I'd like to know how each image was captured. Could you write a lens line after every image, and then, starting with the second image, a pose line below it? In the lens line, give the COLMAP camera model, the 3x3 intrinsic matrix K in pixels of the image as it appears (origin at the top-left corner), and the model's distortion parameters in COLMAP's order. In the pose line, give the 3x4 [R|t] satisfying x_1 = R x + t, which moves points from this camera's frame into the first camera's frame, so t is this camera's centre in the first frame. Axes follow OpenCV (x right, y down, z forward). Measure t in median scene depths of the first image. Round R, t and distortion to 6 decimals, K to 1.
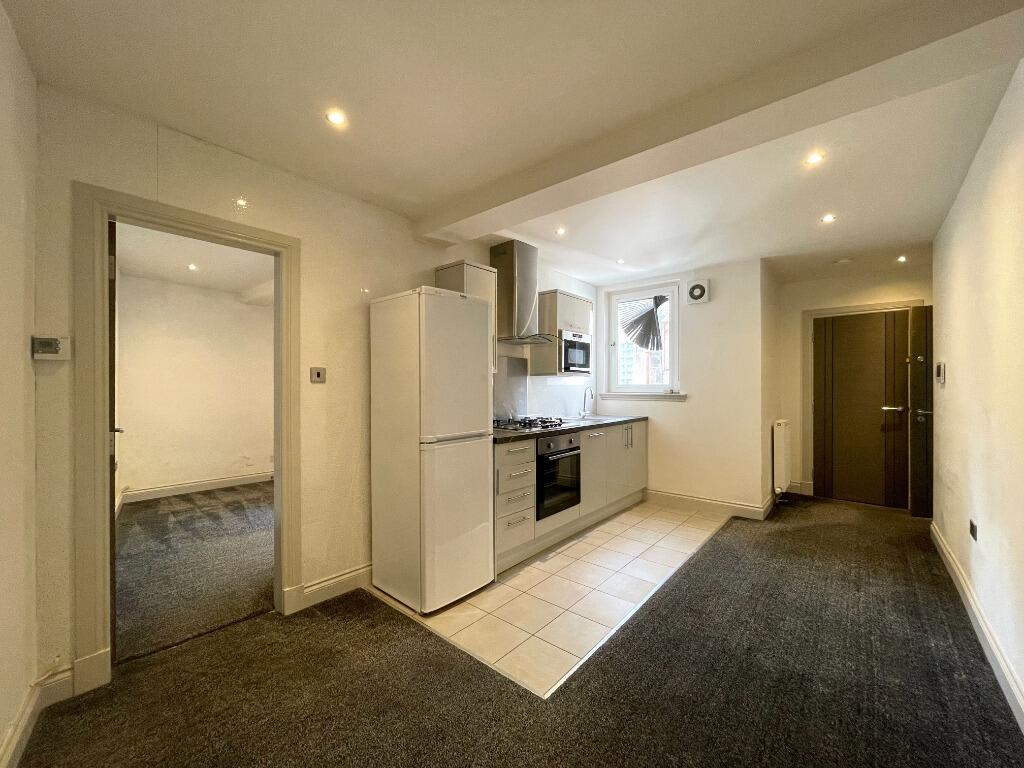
lens RADIAL K [[416.8, 0, 512.0], [0, 416.8, 384.0], [0, 0, 1]] dist [-0.000153, 0.000080]
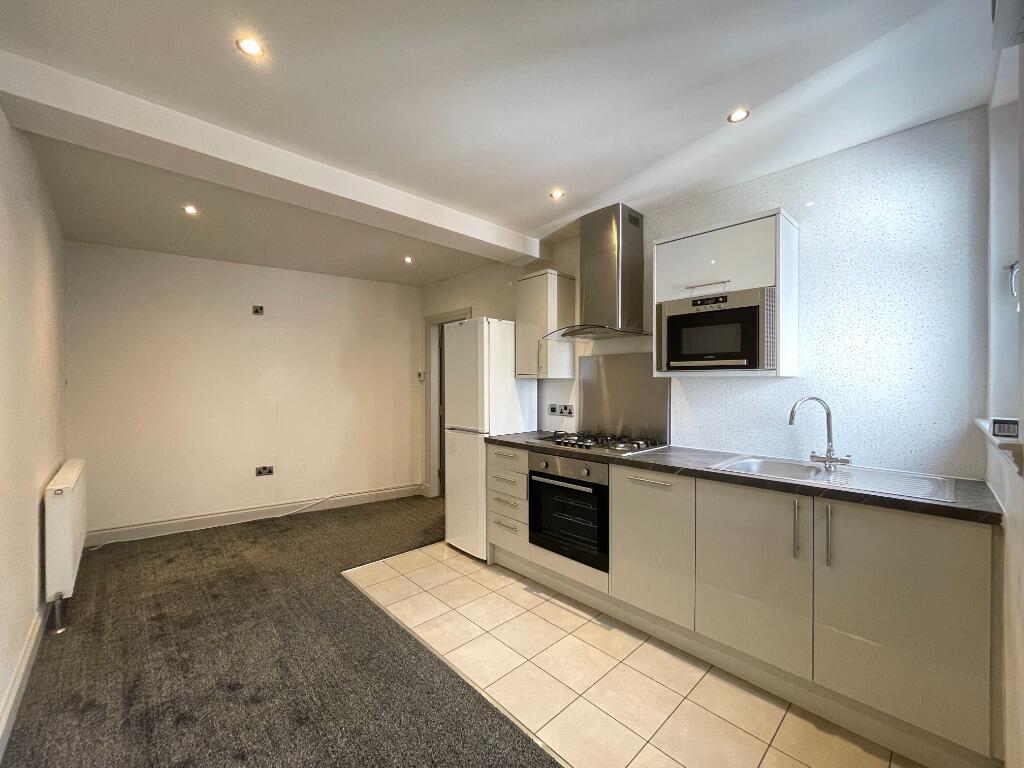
lens RADIAL K [[416.8, 0, 512.0], [0, 416.8, 384.0], [0, 0, 1]] dist [-0.000153, 0.000080]
pose [[-0.117682, 0.003942, -0.993043, 0.935903], [0.007084, 0.999970, 0.003130, -0.015922], [0.993026, -0.006666, -0.117707, 1.047067]]
